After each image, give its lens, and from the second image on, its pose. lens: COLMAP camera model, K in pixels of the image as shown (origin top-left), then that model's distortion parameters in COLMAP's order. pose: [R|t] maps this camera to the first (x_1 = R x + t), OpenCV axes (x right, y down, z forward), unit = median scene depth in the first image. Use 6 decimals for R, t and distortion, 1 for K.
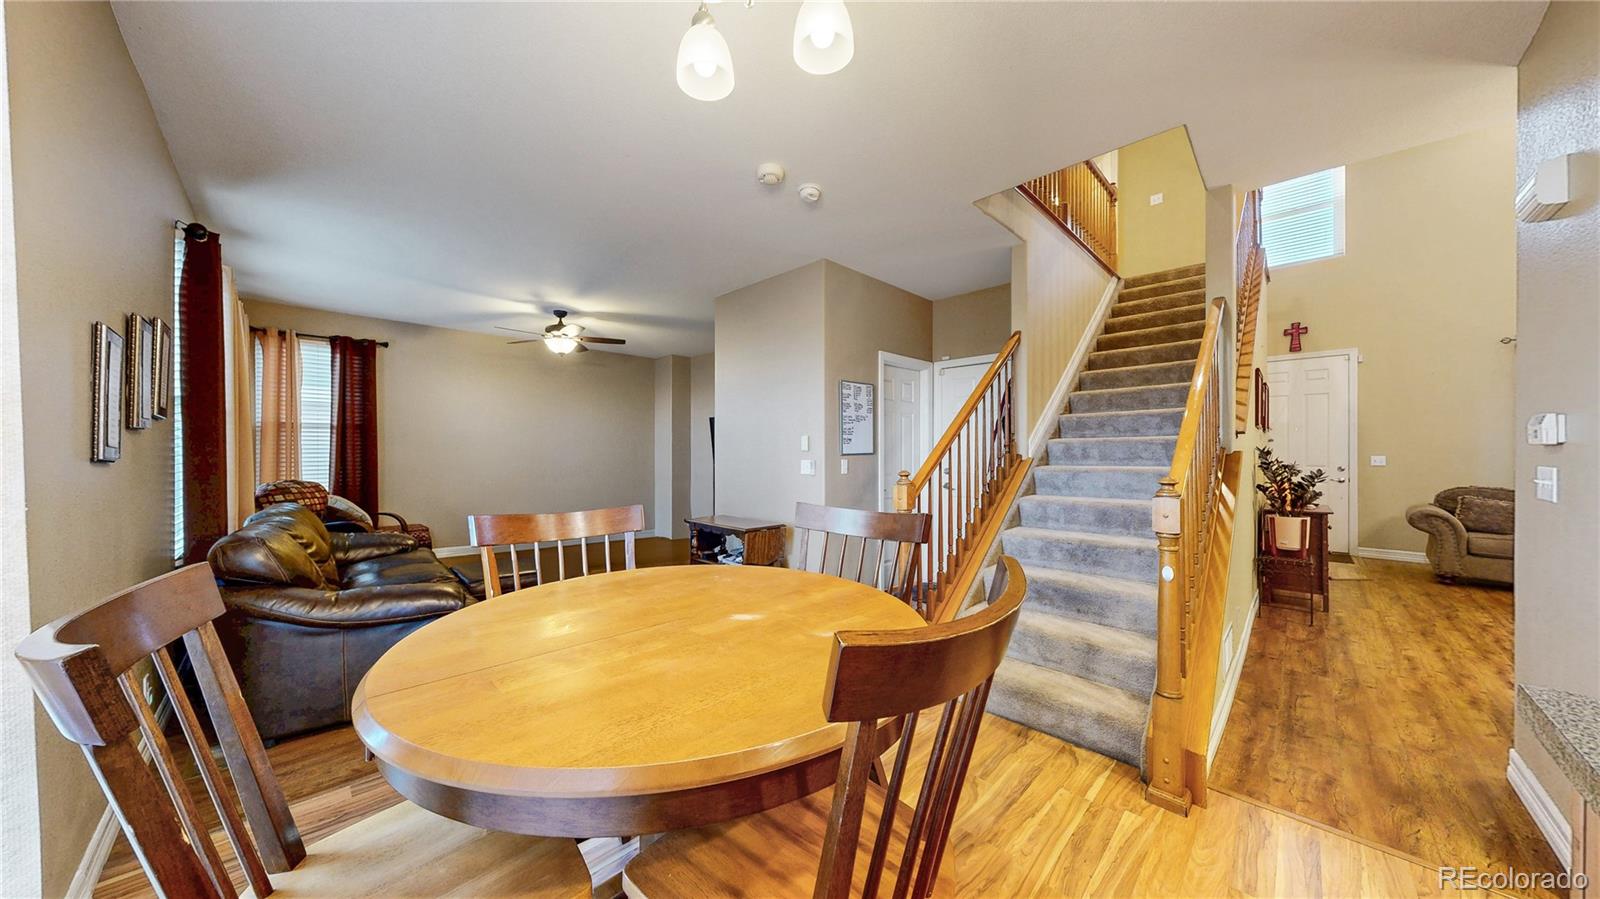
lens RADIAL K [[505.3, 0, 802.4], [0, 505.3, 450.2], [0, 0, 1]] dist [0.000610, -0.000162]
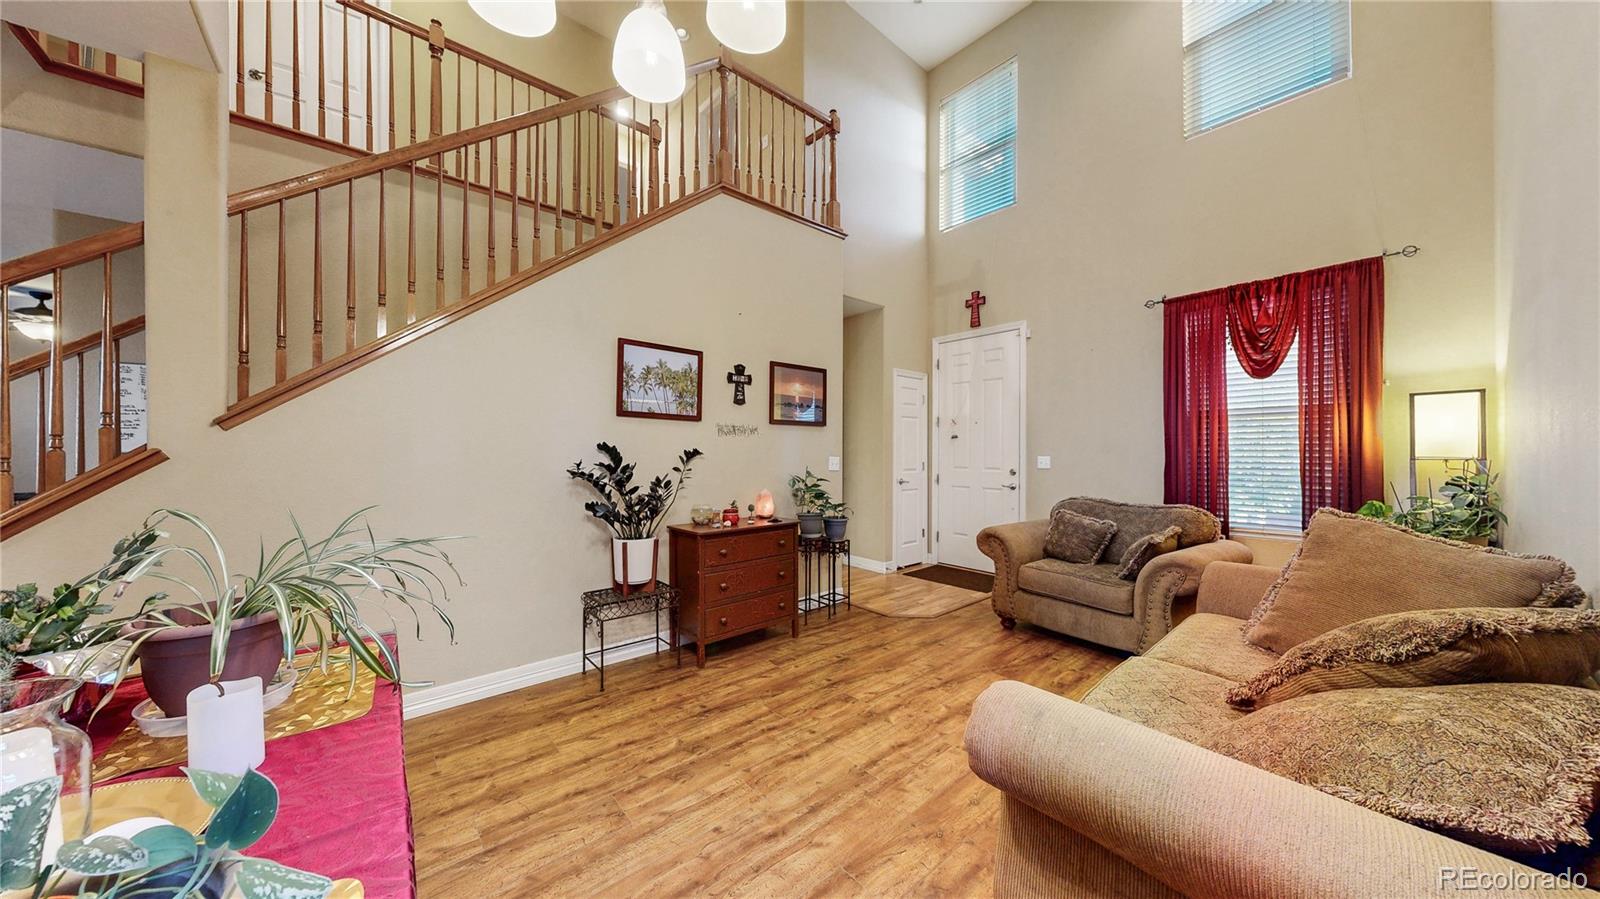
lens RADIAL K [[505.3, 0, 803.2], [0, 505.3, 454.9], [0, 0, 1]] dist [0.000610, -0.000162]
pose [[0.997244, 0.001449, -0.074177, 0.970543], [-0.000562, 0.999928, 0.011976, 0.000305], [0.074189, -0.011901, 0.997173, 0.216794]]
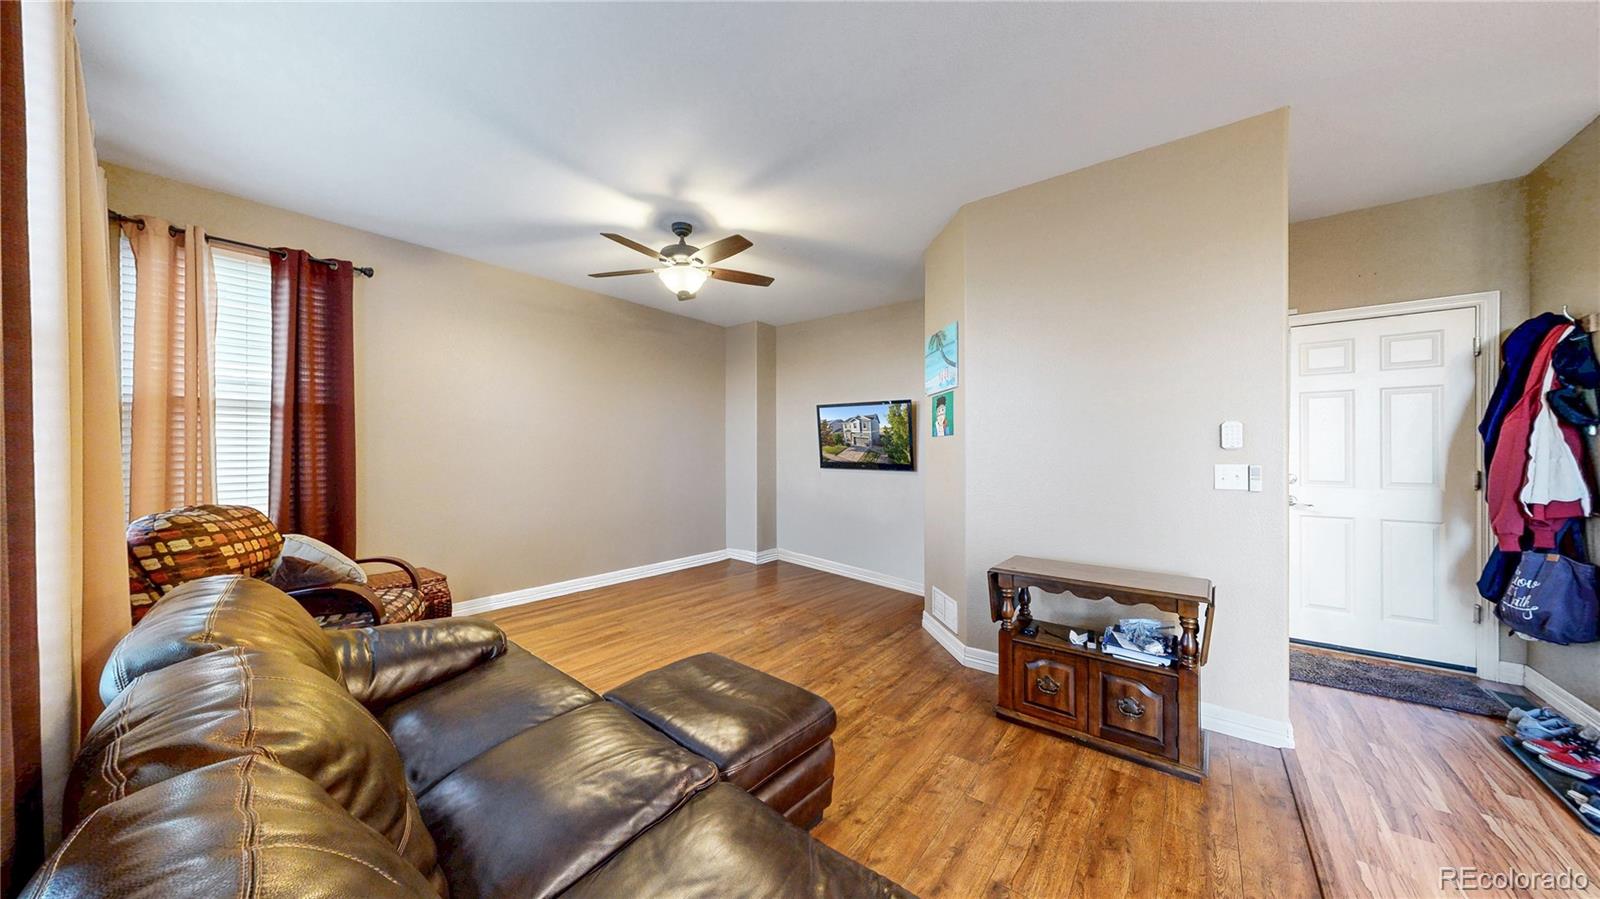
lens RADIAL K [[505.3, 0, 801.7], [0, 505.3, 451.1], [0, 0, 1]] dist [0.000610, -0.000162]
pose [[0.993485, 0.002075, 0.113942, -0.413289], [-0.002555, 0.999988, 0.004064, -0.000437], [-0.113932, -0.004329, 0.993479, 0.373413]]
